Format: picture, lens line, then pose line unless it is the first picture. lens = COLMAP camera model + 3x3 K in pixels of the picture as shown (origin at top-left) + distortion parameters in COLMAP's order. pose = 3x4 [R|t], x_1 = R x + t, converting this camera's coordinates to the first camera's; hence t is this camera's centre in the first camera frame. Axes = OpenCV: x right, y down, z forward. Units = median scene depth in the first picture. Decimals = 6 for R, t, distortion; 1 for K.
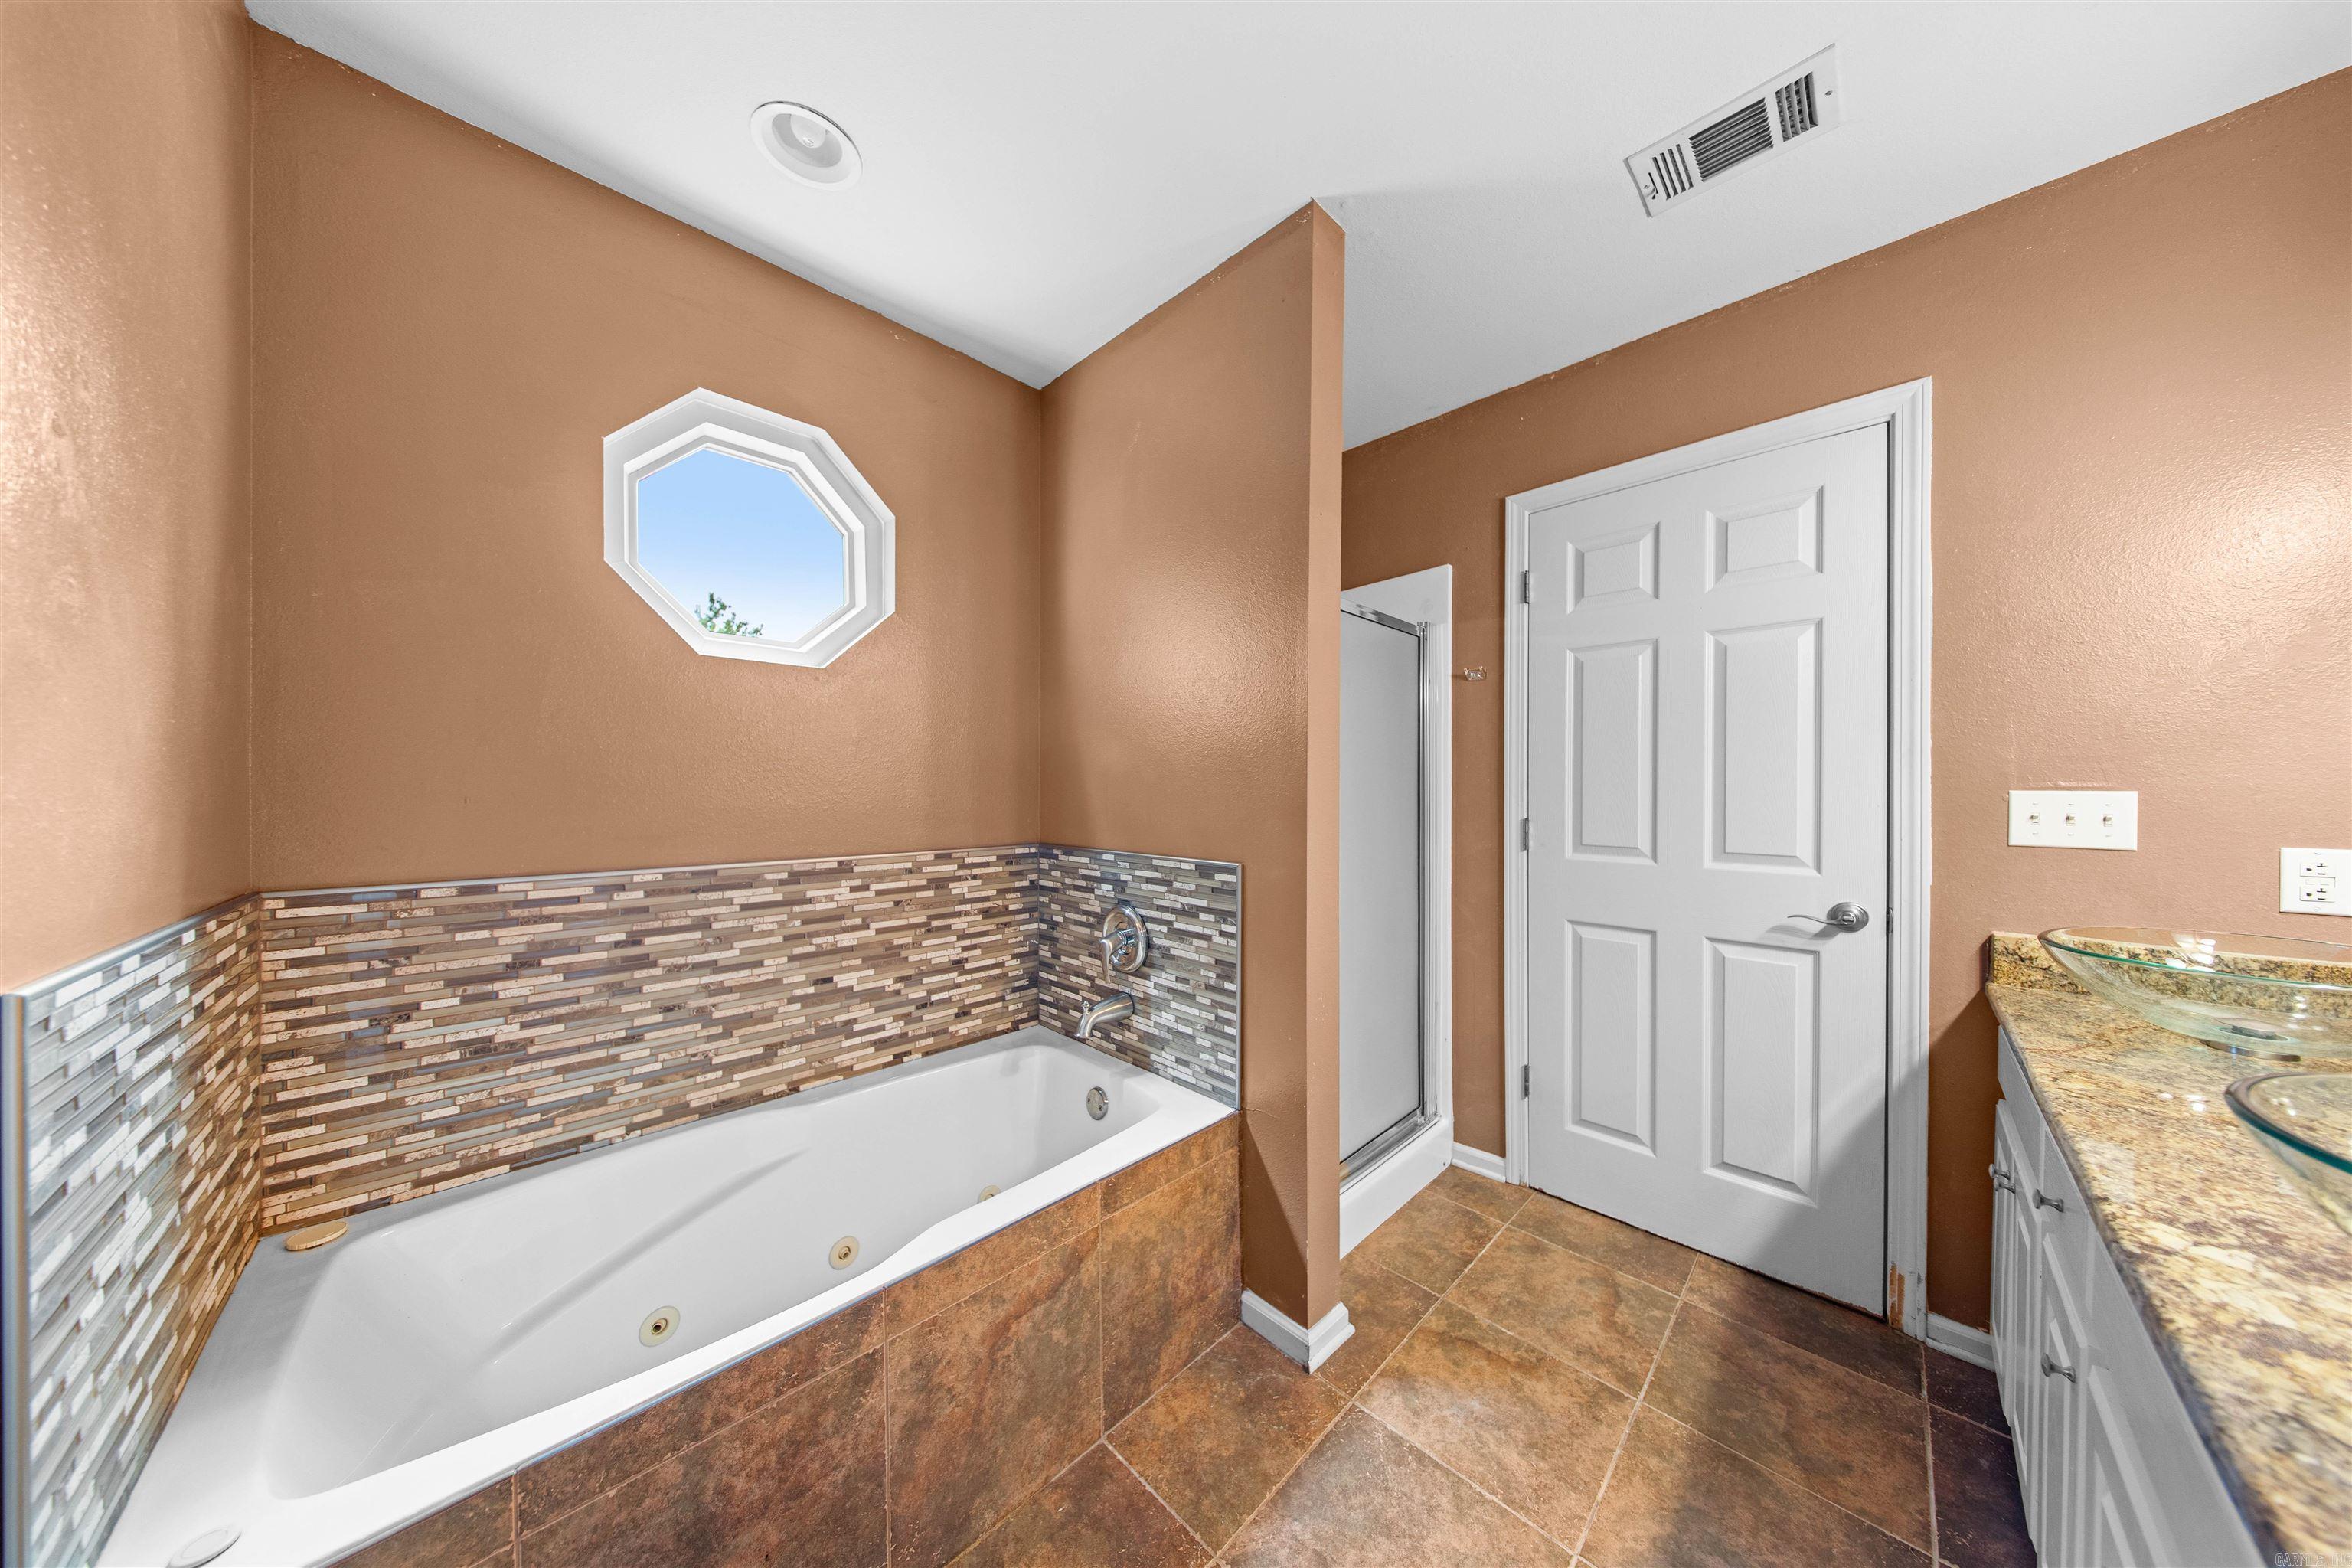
lens RADIAL K [[708.3, 0, 1182.1], [0, 708.3, 773.6], [0, 0, 1]] dist [0.001739, -0.002374]
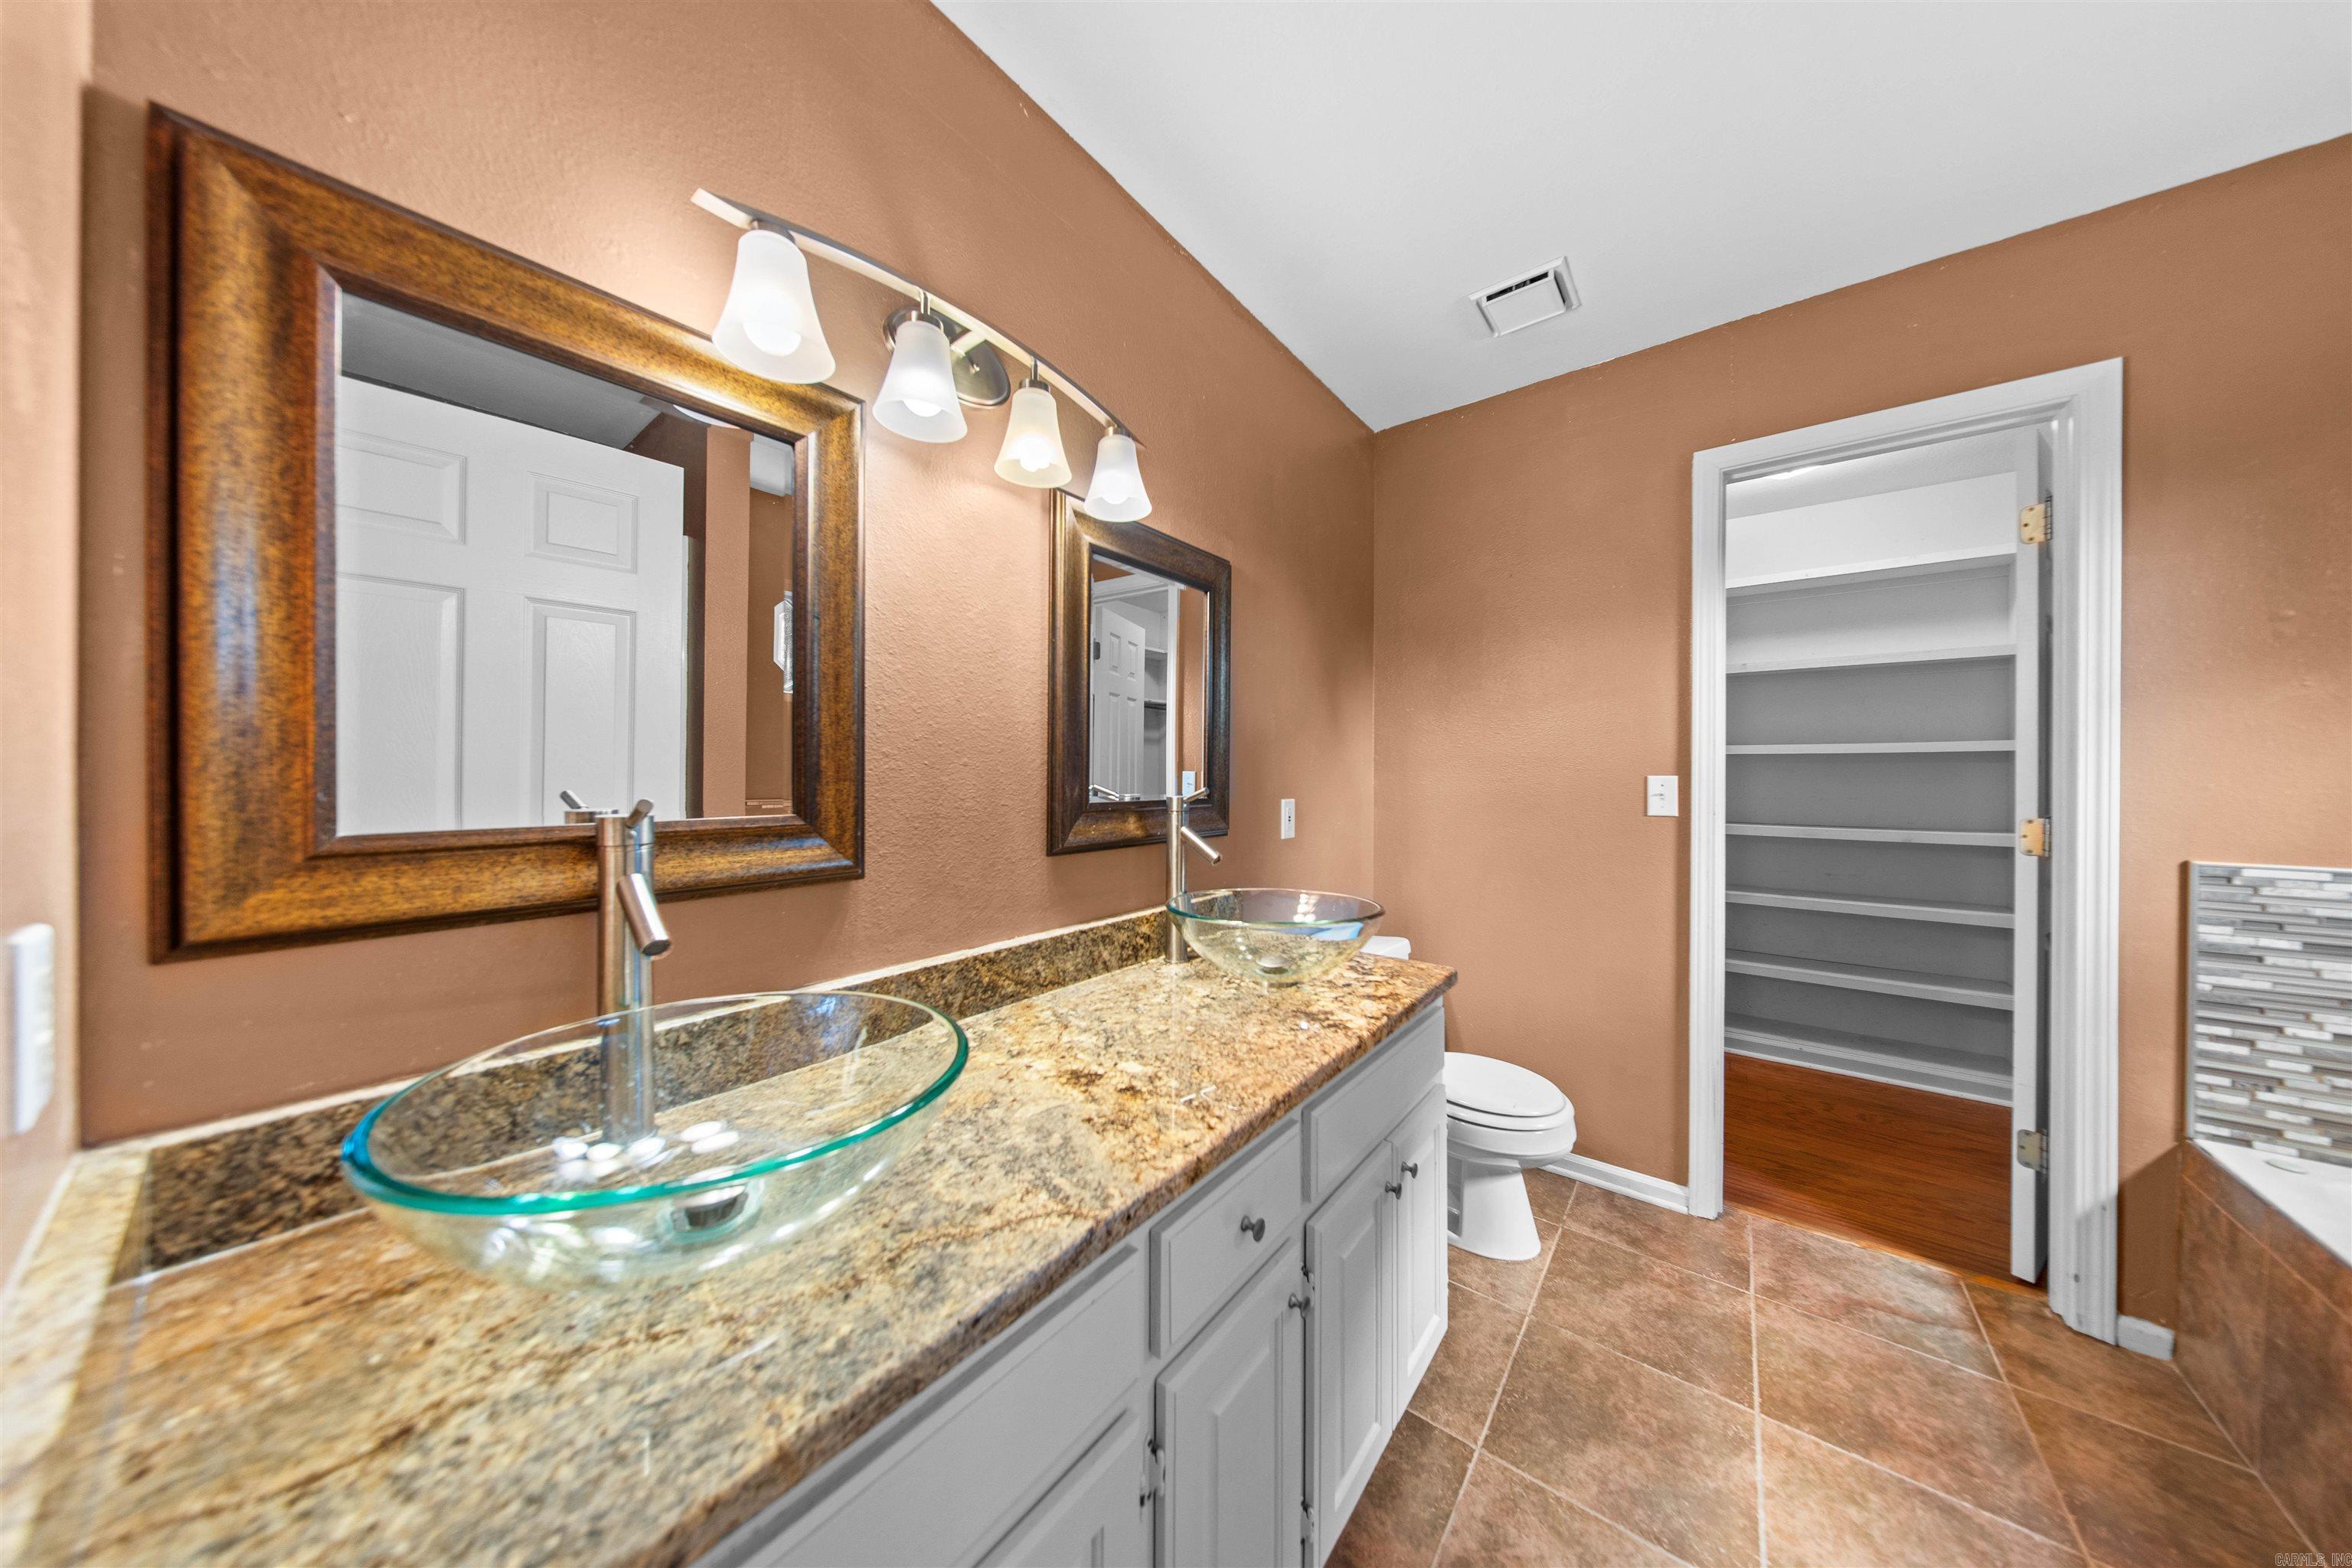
lens RADIAL K [[708.3, 0, 1182.1], [0, 708.3, 773.6], [0, 0, 1]] dist [0.001739, -0.002374]
pose [[-0.991315, -0.006353, -0.131355, 0.862288], [-0.002370, 0.999533, -0.030453, 0.032014], [0.131487, -0.029877, -0.990868, 1.135013]]
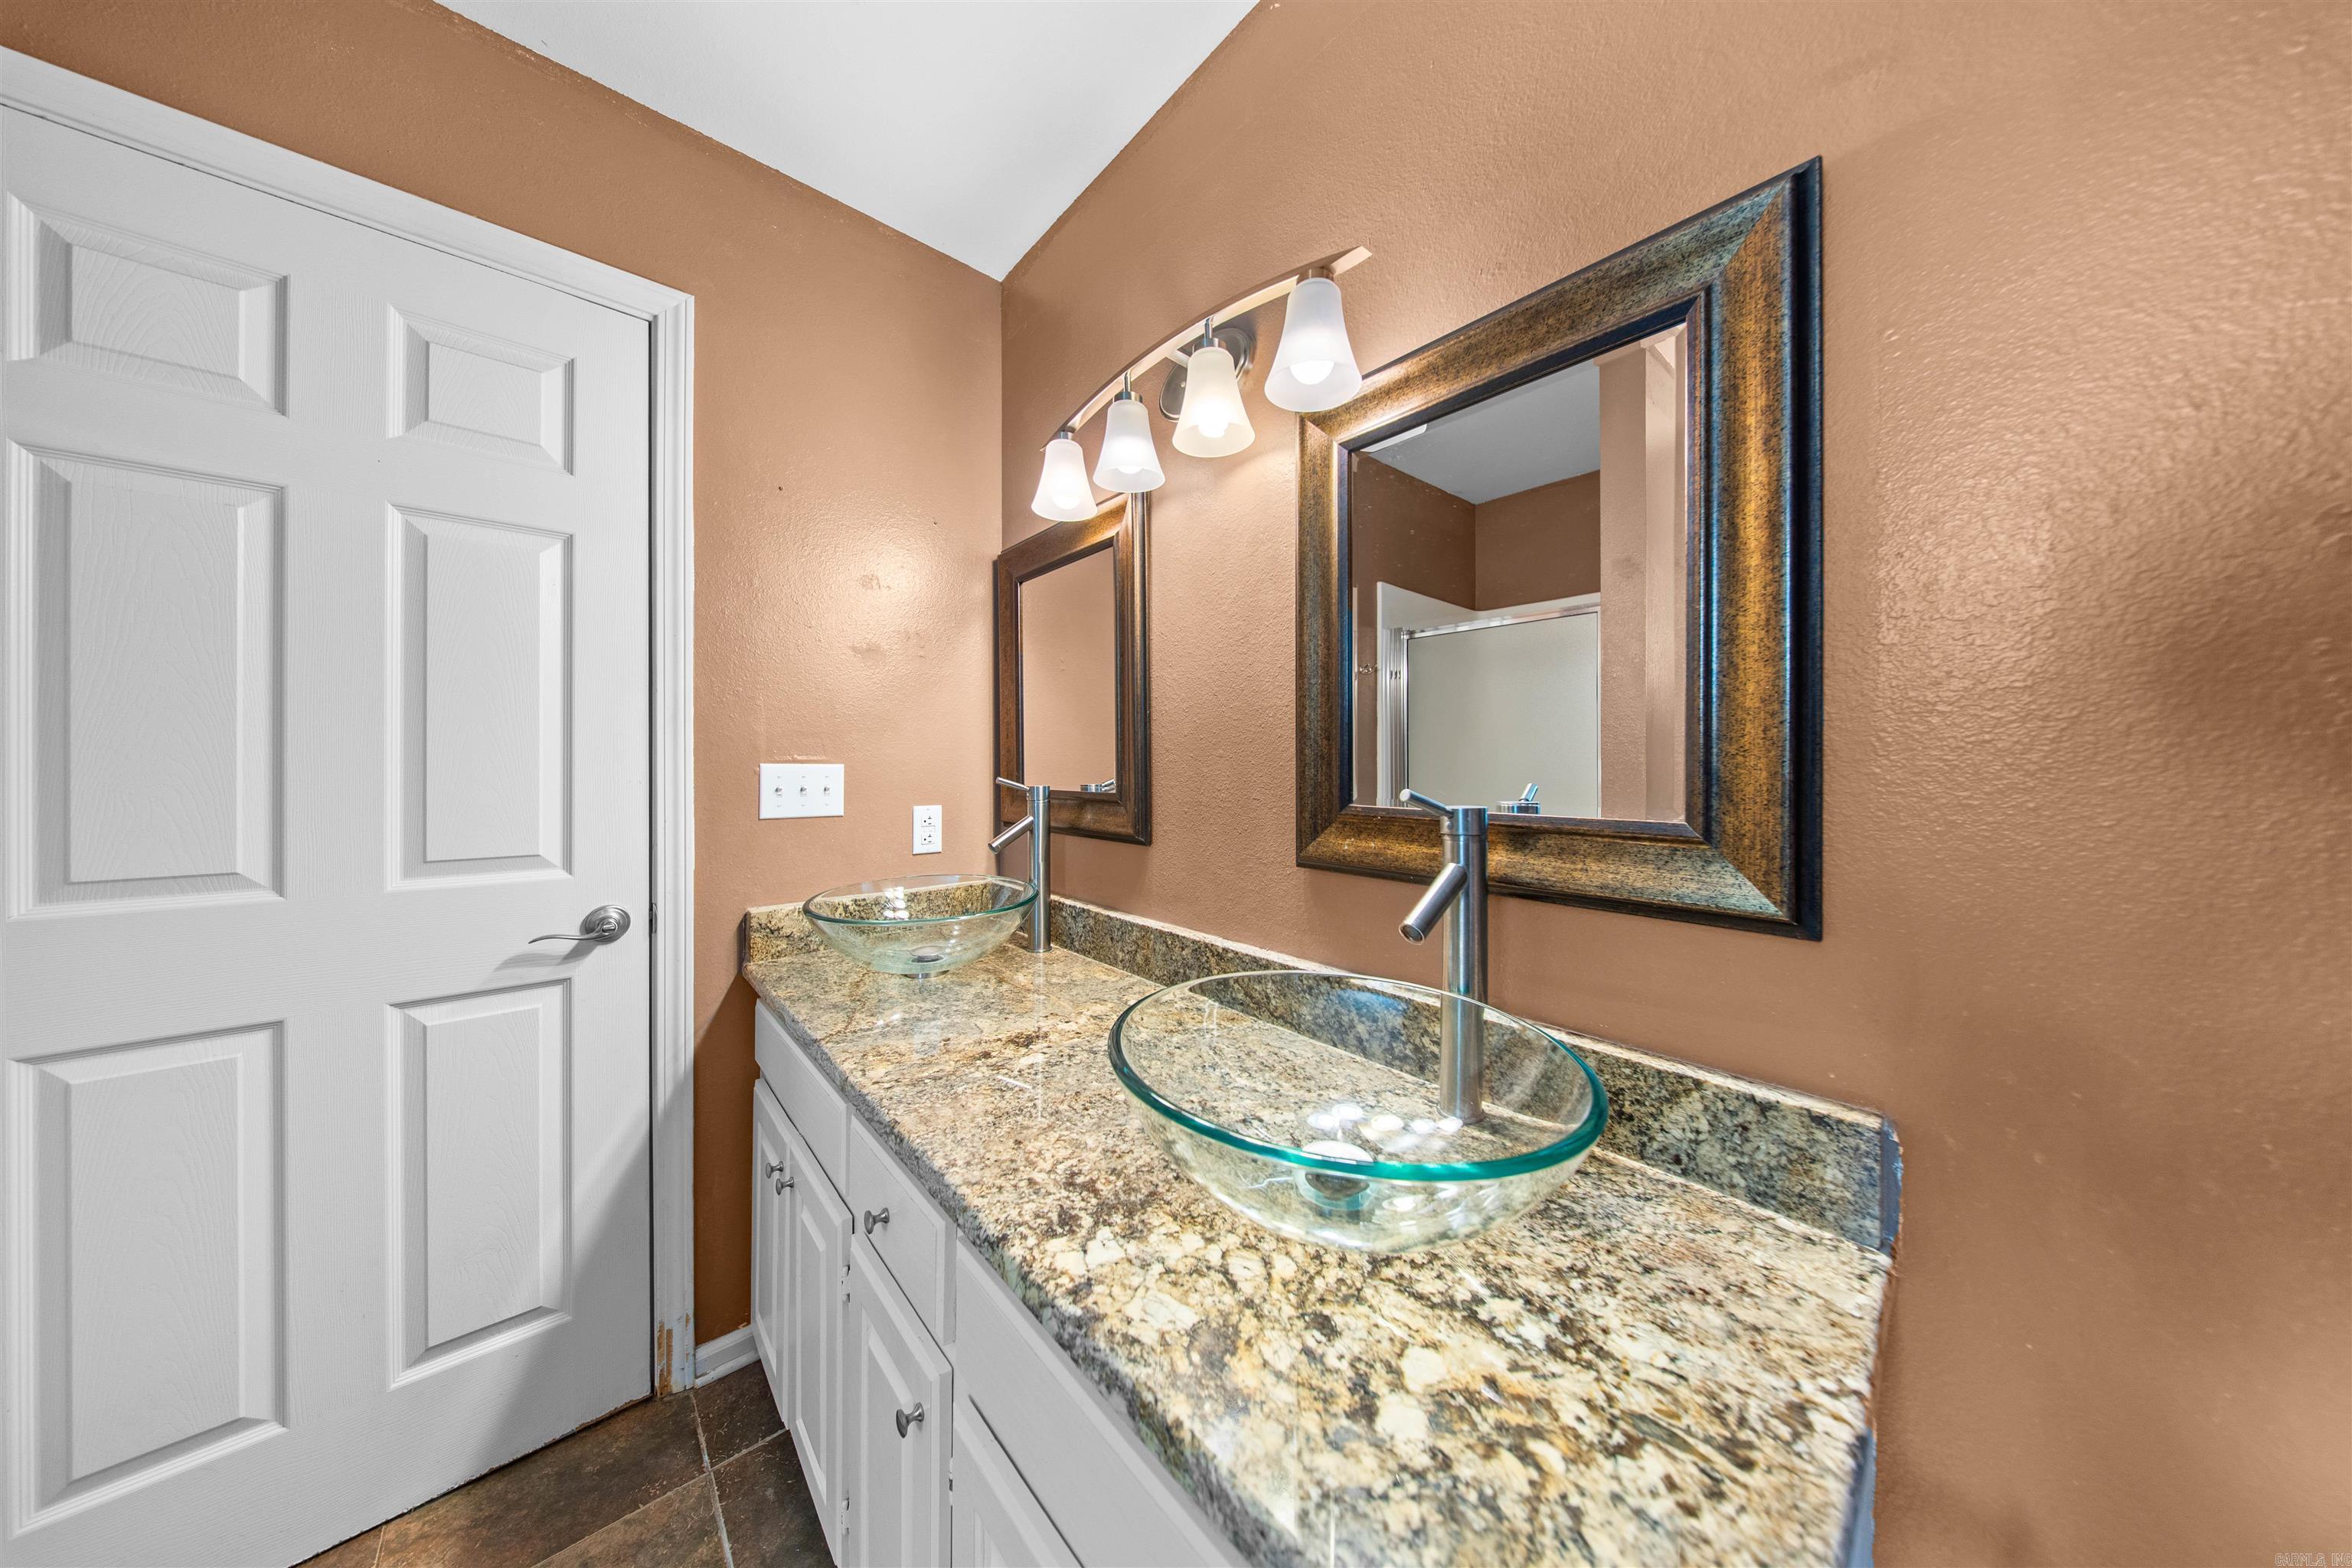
lens RADIAL K [[708.3, 0, 1182.1], [0, 708.3, 773.6], [0, 0, 1]] dist [0.001739, -0.002374]
pose [[0.064285, -0.020167, 0.997728, 0.209022], [-0.023314, 0.999493, 0.021705, 0.002883], [-0.997659, -0.024657, 0.063782, 0.331759]]
